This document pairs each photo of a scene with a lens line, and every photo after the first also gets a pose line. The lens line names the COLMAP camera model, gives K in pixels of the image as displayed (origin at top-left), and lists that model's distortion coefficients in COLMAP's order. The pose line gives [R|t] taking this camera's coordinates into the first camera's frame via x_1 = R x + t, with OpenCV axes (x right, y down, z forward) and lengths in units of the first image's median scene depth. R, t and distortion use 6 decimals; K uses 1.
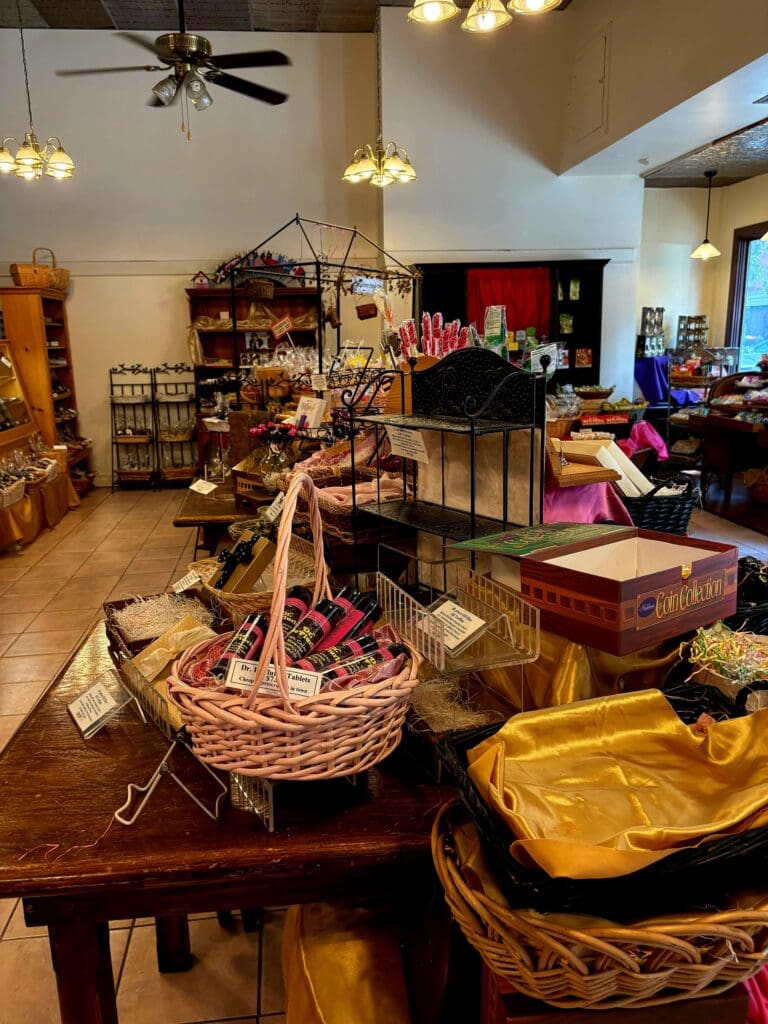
lens RADIAL K [[768.4, 0, 364.8], [0, 768.4, 522.0], [0, 0, 1]] dist [0.026058, -0.040983]
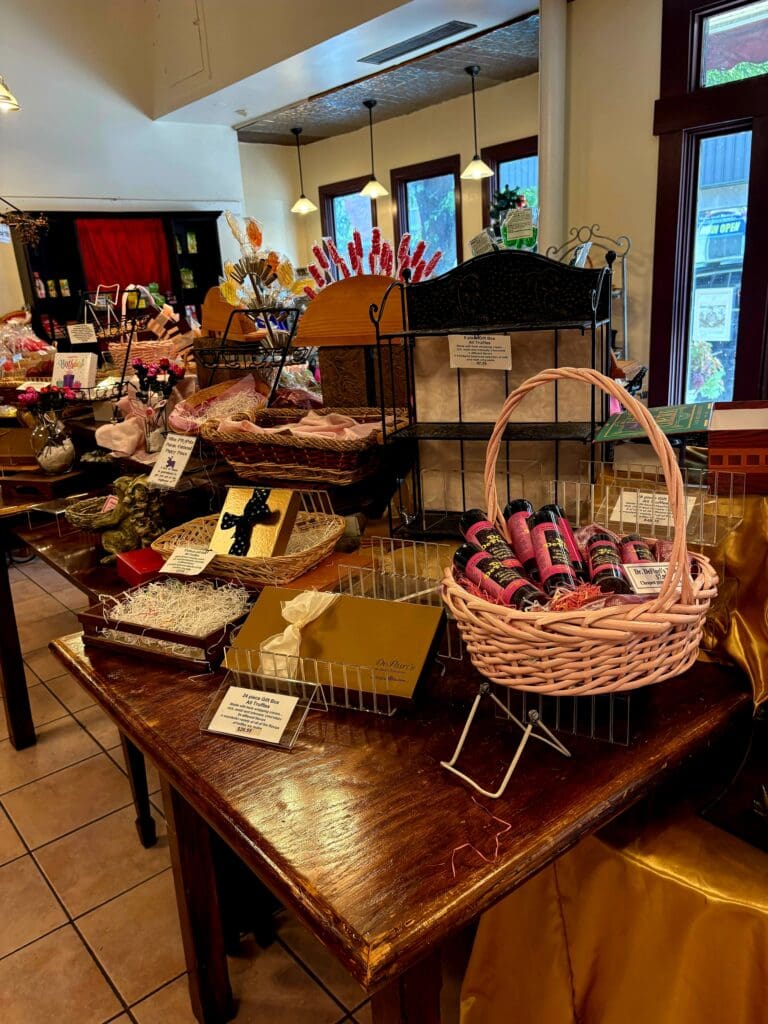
lens RADIAL K [[772.4, 0, 372.2], [0, 772.4, 527.1], [0, 0, 1]] dist [0.009158, 0.004138]
pose [[0.833942, -0.189887, 0.518153, -0.584788], [0.166347, 0.981761, 0.092059, 0.000506], [-0.526183, 0.009421, 0.850319, 0.254409]]
